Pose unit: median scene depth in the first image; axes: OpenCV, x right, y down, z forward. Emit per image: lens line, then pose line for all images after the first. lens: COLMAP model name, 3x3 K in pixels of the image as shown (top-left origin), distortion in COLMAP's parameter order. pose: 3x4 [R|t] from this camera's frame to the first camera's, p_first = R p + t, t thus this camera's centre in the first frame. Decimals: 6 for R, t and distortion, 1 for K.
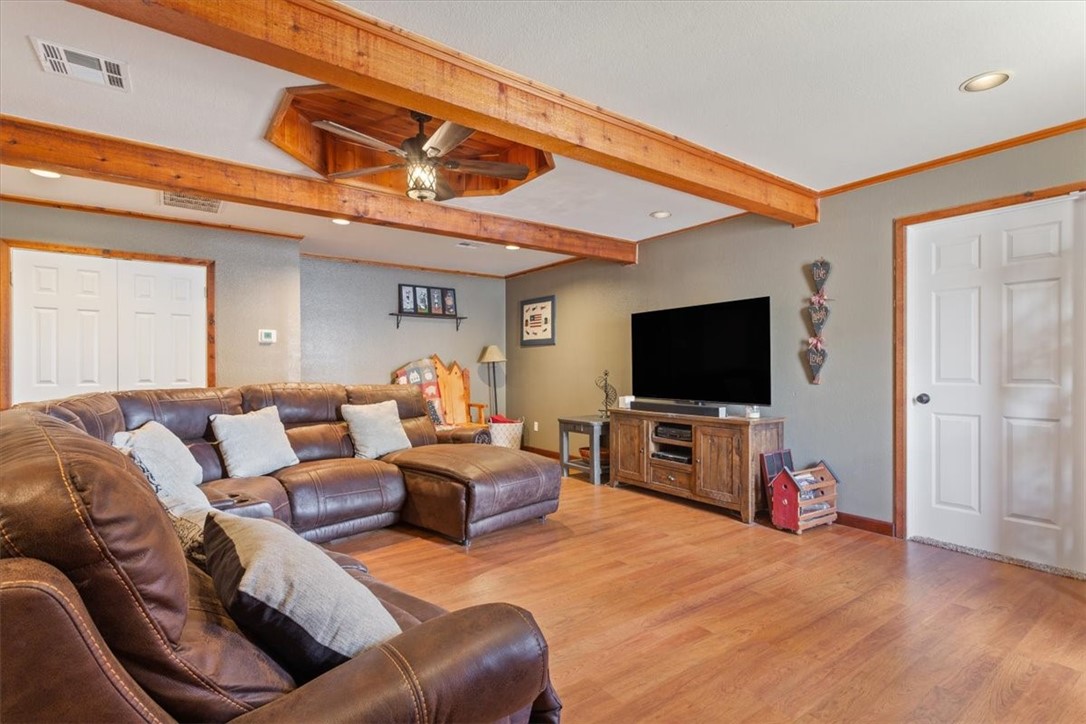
lens RADIAL K [[523.9, 0, 523.6], [0, 523.9, 373.1], [0, 0, 1]] dist [-0.000837, -0.000050]
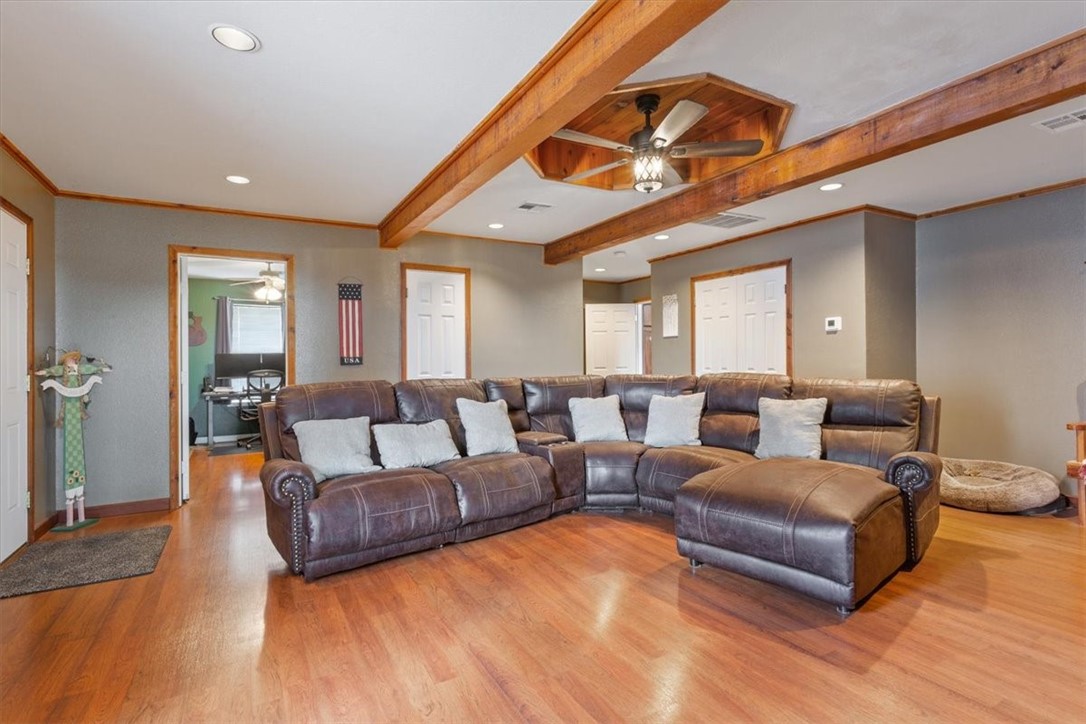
lens RADIAL K [[523.9, 0, 523.6], [0, 523.9, 373.1], [0, 0, 1]] dist [-0.000837, -0.000050]
pose [[-0.111436, 0.025538, -0.993443, 0.725456], [0.005091, 0.999671, 0.025127, -0.011823], [0.993759, -0.002258, -0.111529, 0.767072]]
